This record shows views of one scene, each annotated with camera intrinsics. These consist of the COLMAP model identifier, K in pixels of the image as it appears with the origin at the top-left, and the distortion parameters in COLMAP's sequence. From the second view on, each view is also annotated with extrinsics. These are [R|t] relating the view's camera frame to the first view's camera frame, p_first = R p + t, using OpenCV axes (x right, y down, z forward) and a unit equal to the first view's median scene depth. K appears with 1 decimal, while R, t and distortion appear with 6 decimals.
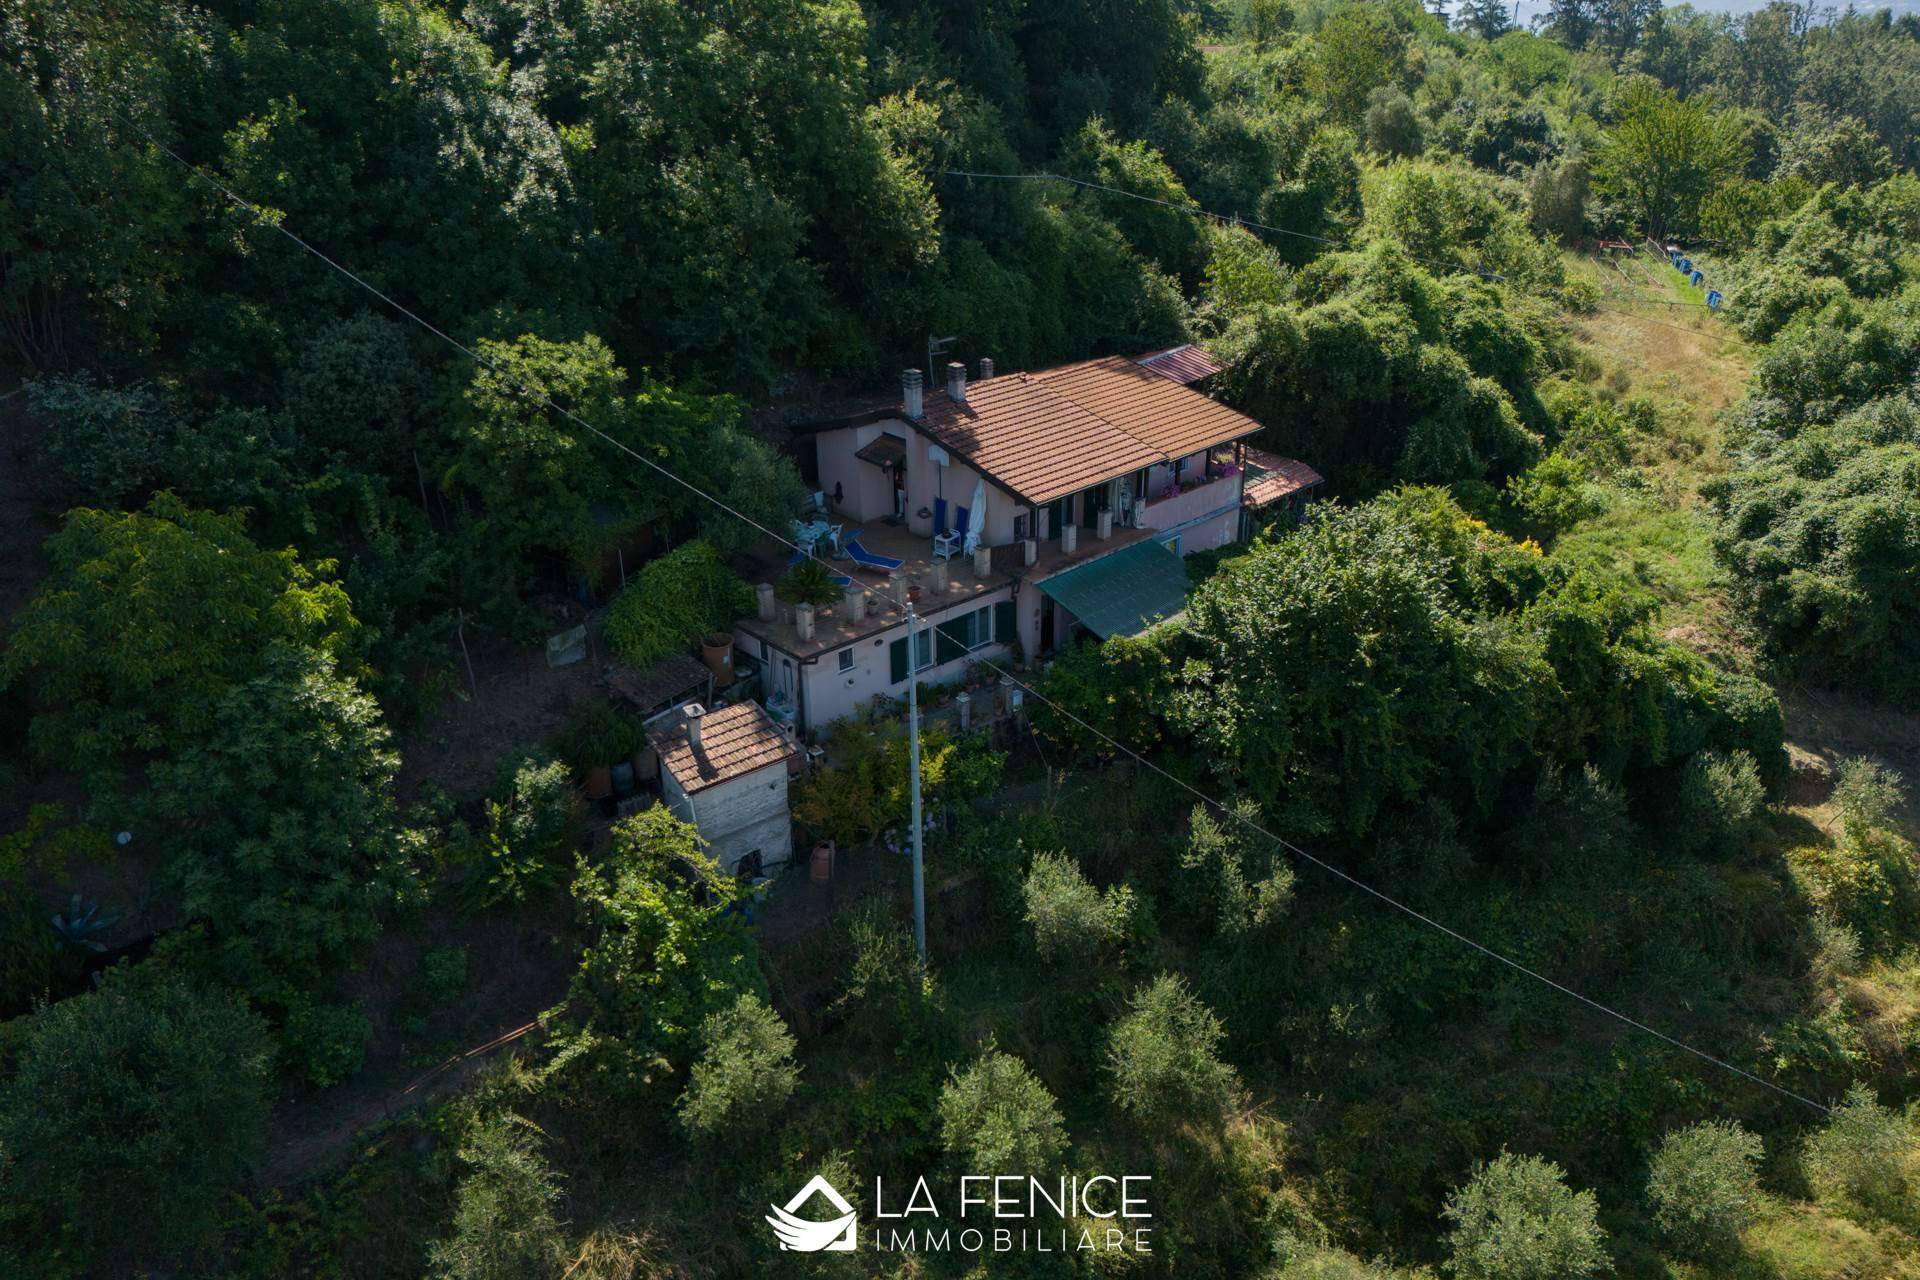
lens RADIAL K [[1415.8, 0, 960.0], [0, 1415.8, 640.0], [0, 0, 1]] dist [0.054617, -0.050928]
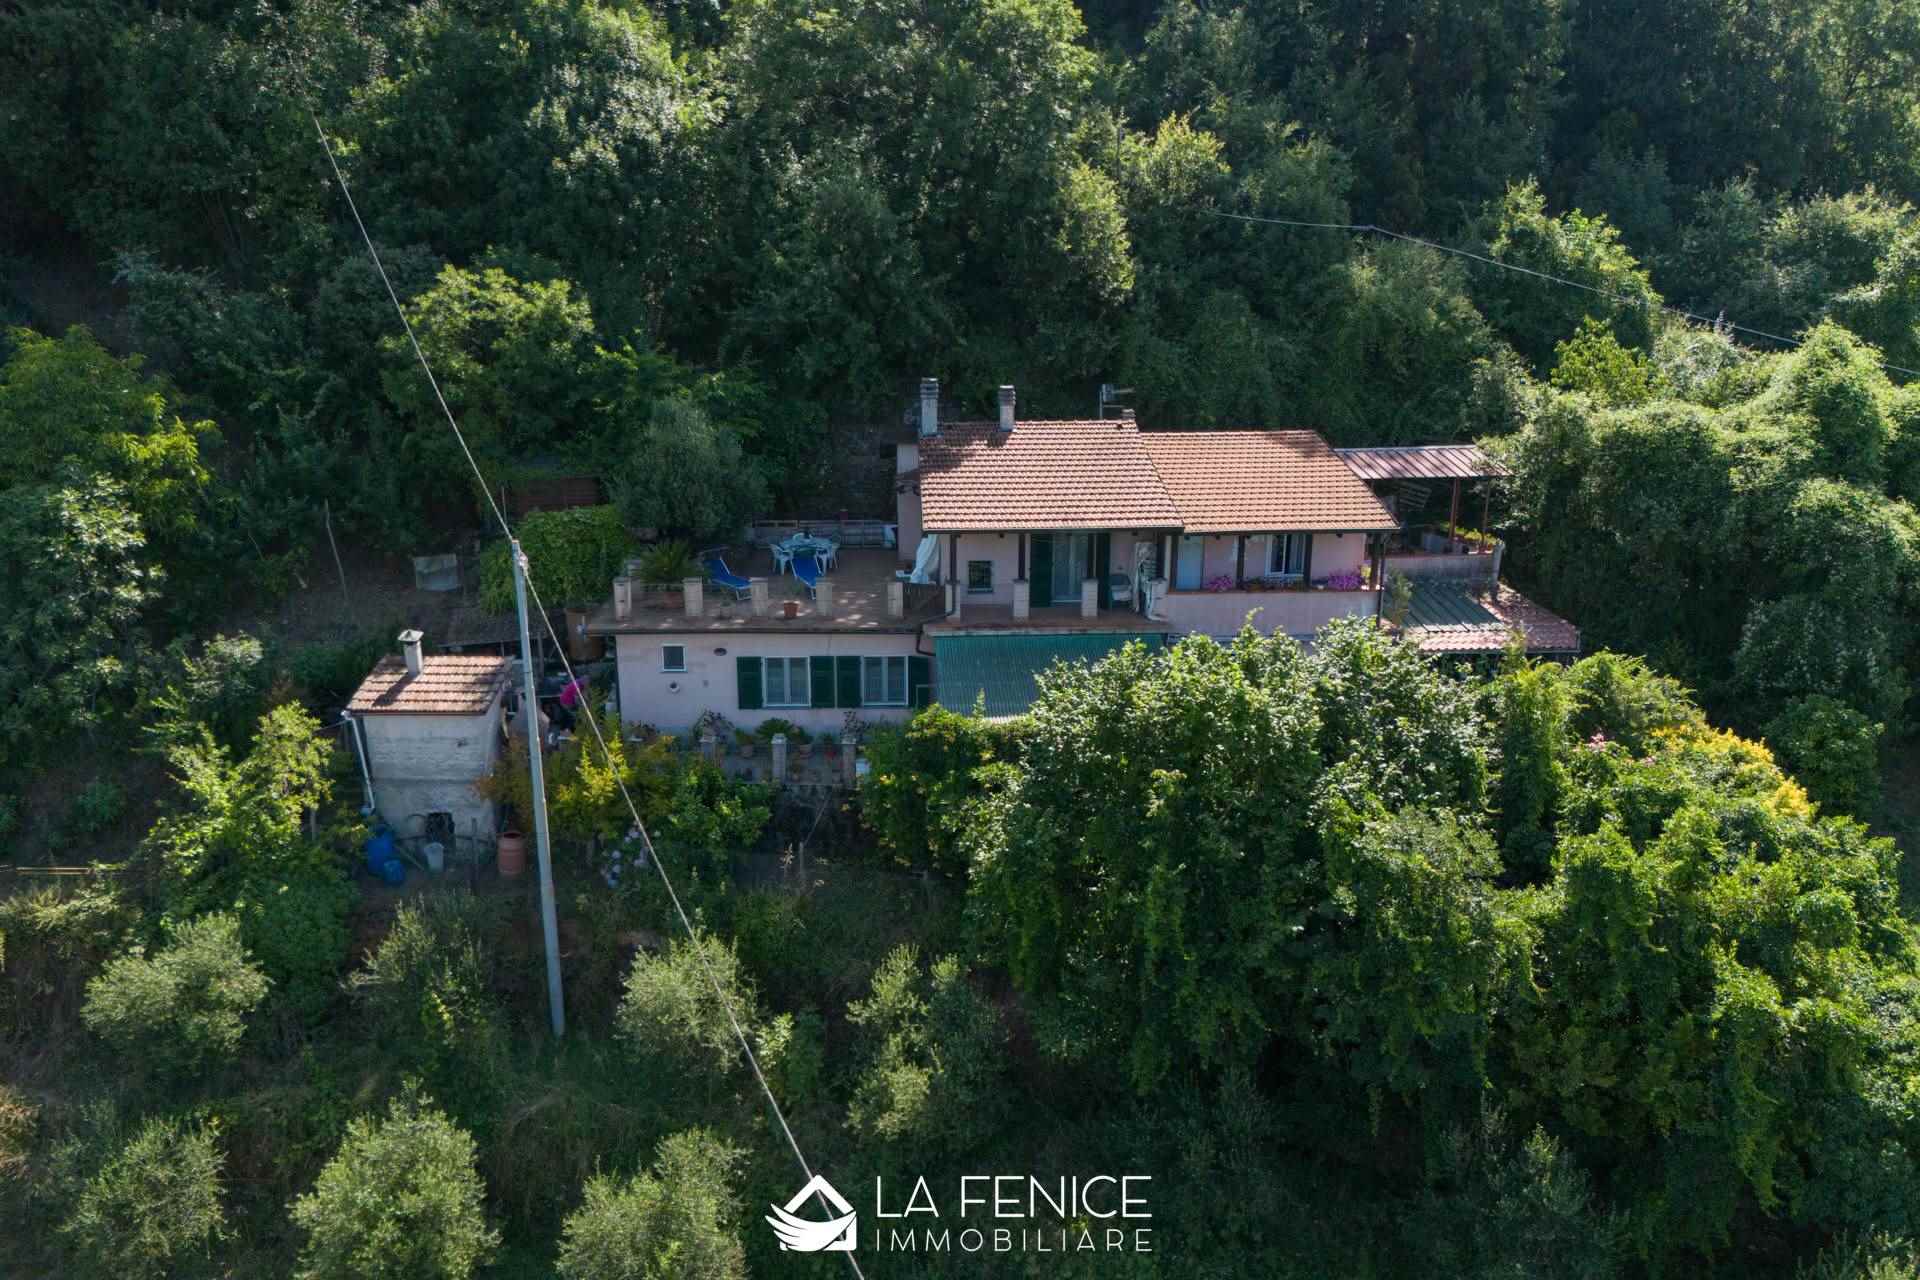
lens RADIAL K [[1412.8, 0, 962.0], [0, 1412.8, 639.3], [0, 0, 1]] dist [0.055549, -0.049748]
pose [[0.769970, 0.191619, -0.608628, 0.537952], [-0.283842, 0.957131, -0.057745, 0.002404], [0.571472, 0.217217, 0.791352, 0.383262]]
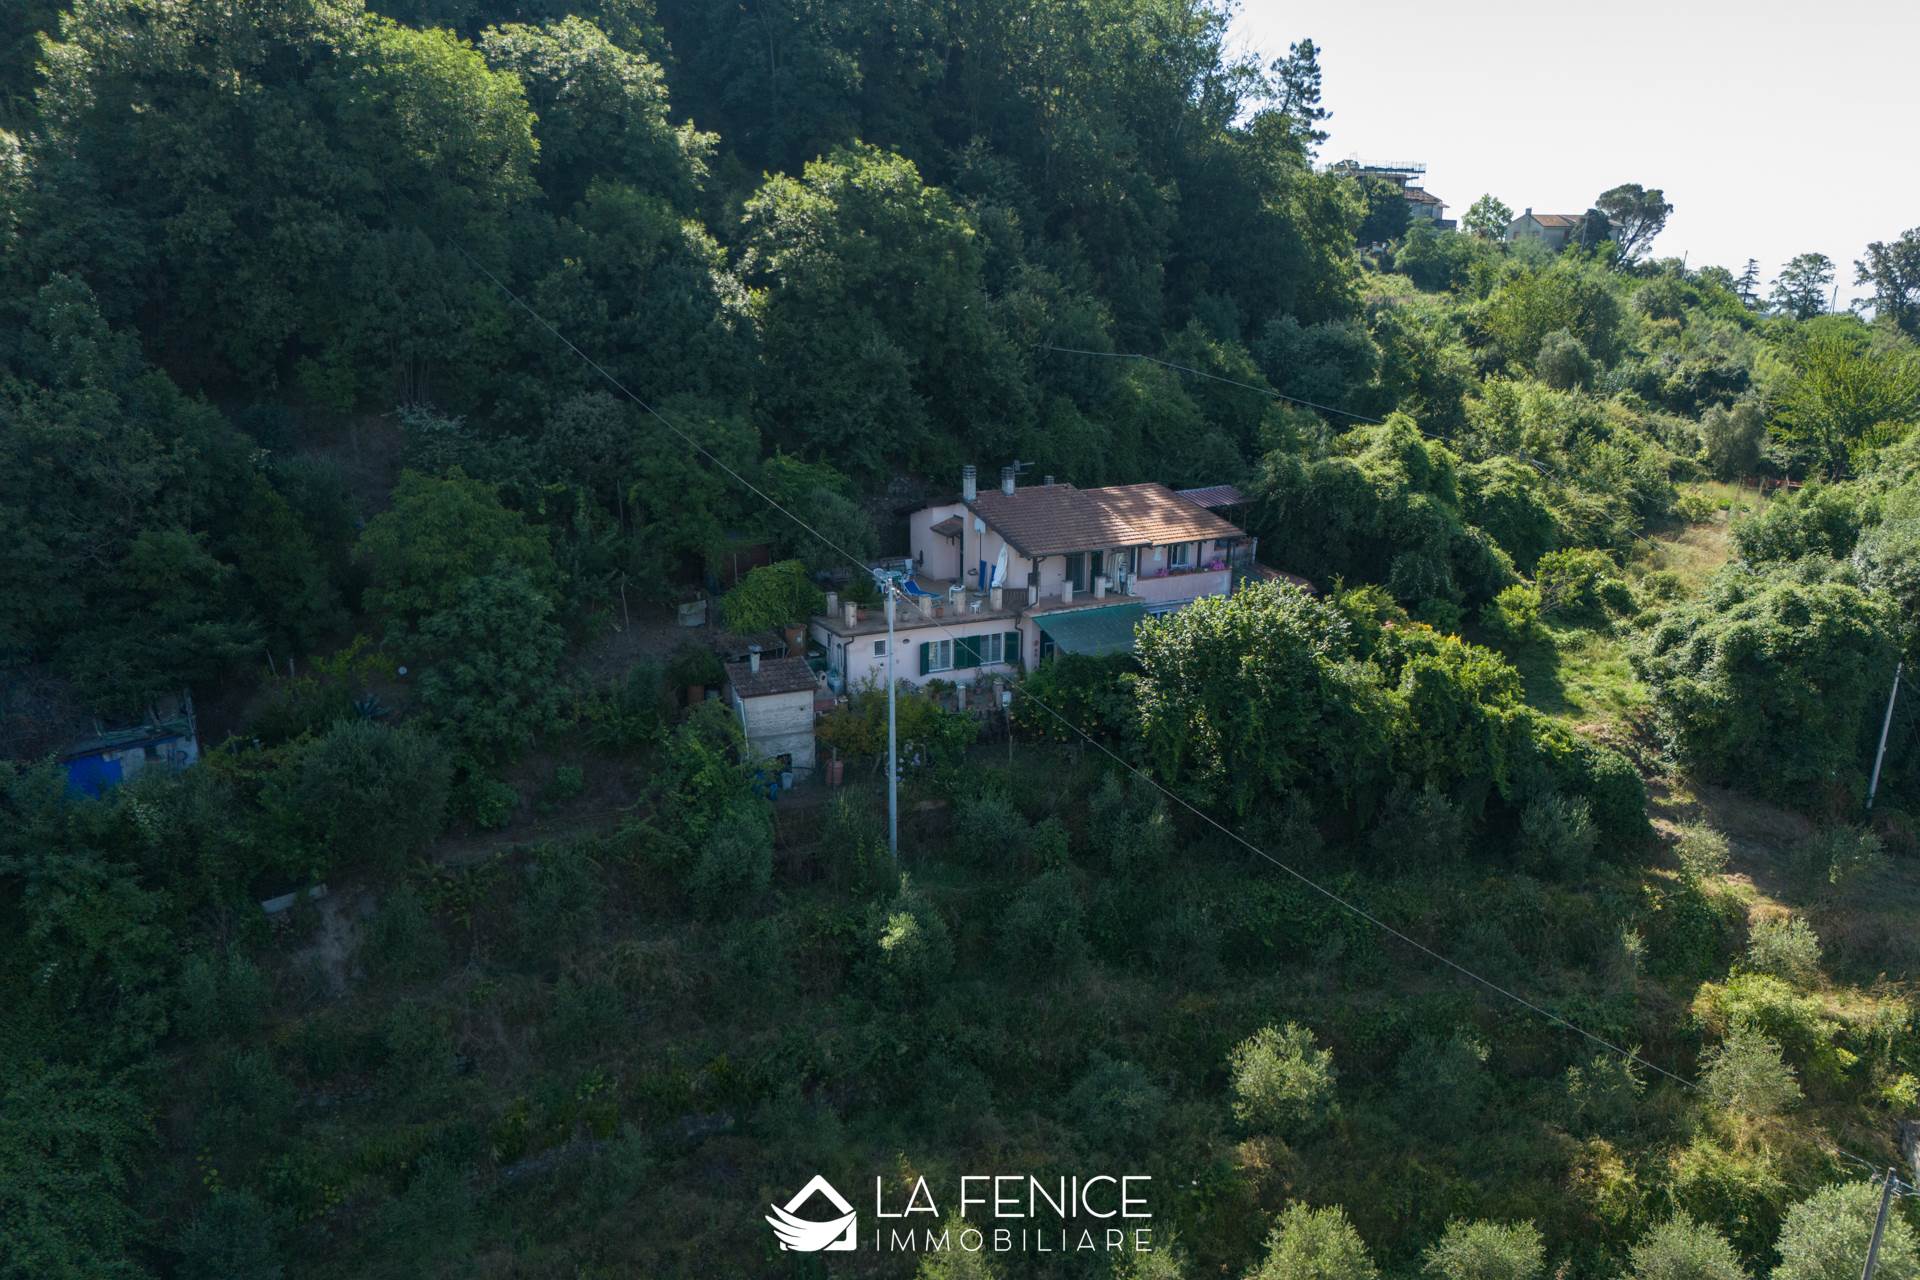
lens RADIAL K [[1409.0, 0, 957.2], [0, 1409.0, 710.6], [0, 0, 1]] dist [0.062441, -0.064227]
pose [[0.969023, 0.092630, -0.228941, 0.300391], [-0.121514, 0.985853, -0.115446, 0.212779], [0.215008, 0.139690, 0.966570, -0.316138]]
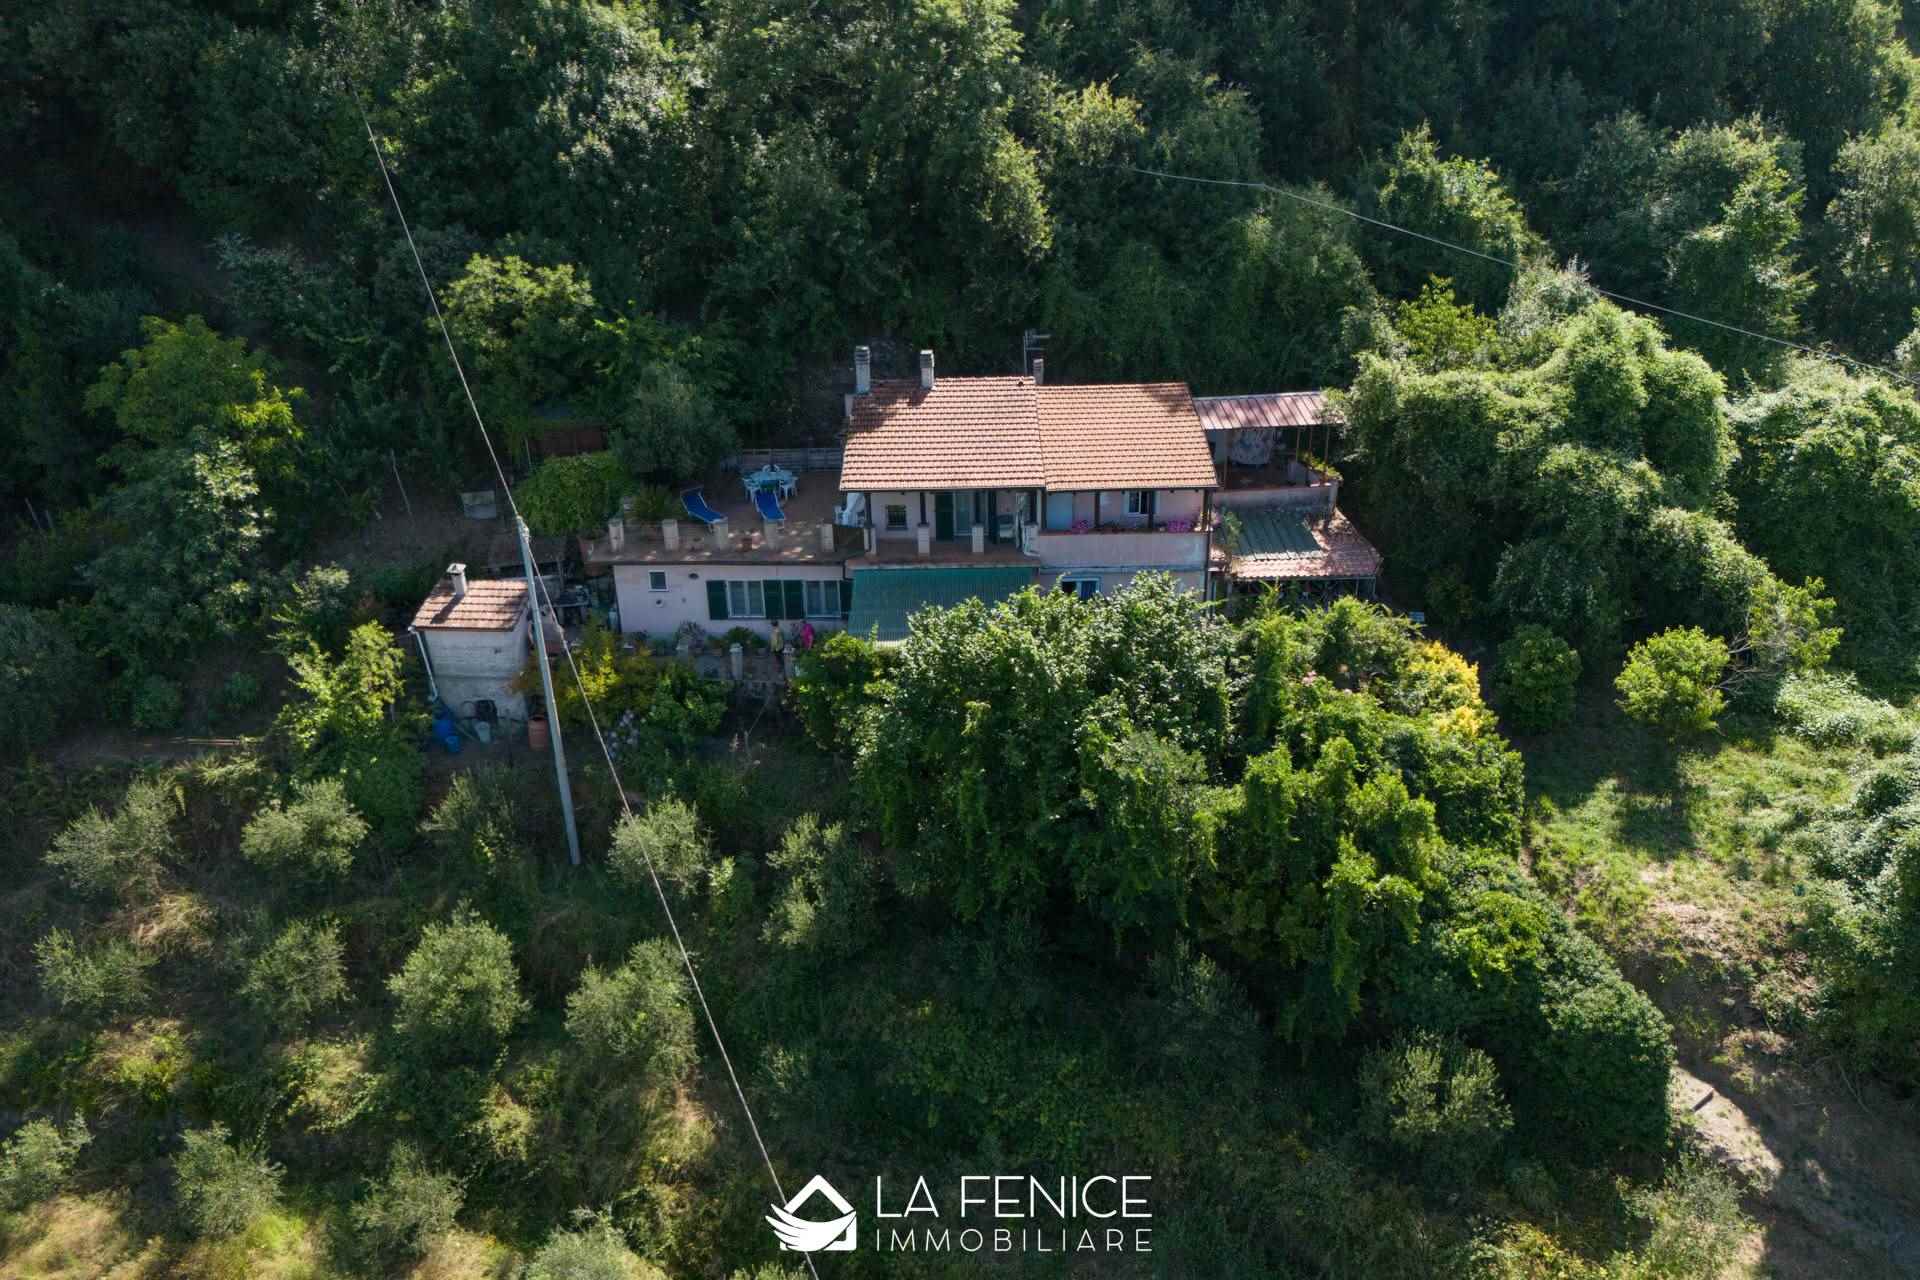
lens RADIAL K [[1415.8, 0, 960.0], [0, 1415.8, 640.0], [0, 0, 1]] dist [0.054617, -0.050928]
pose [[0.722999, 0.288767, -0.627604, 0.749507], [-0.285199, 0.952186, 0.109562, -0.122944], [0.629233, 0.099778, 0.770785, 0.270355]]
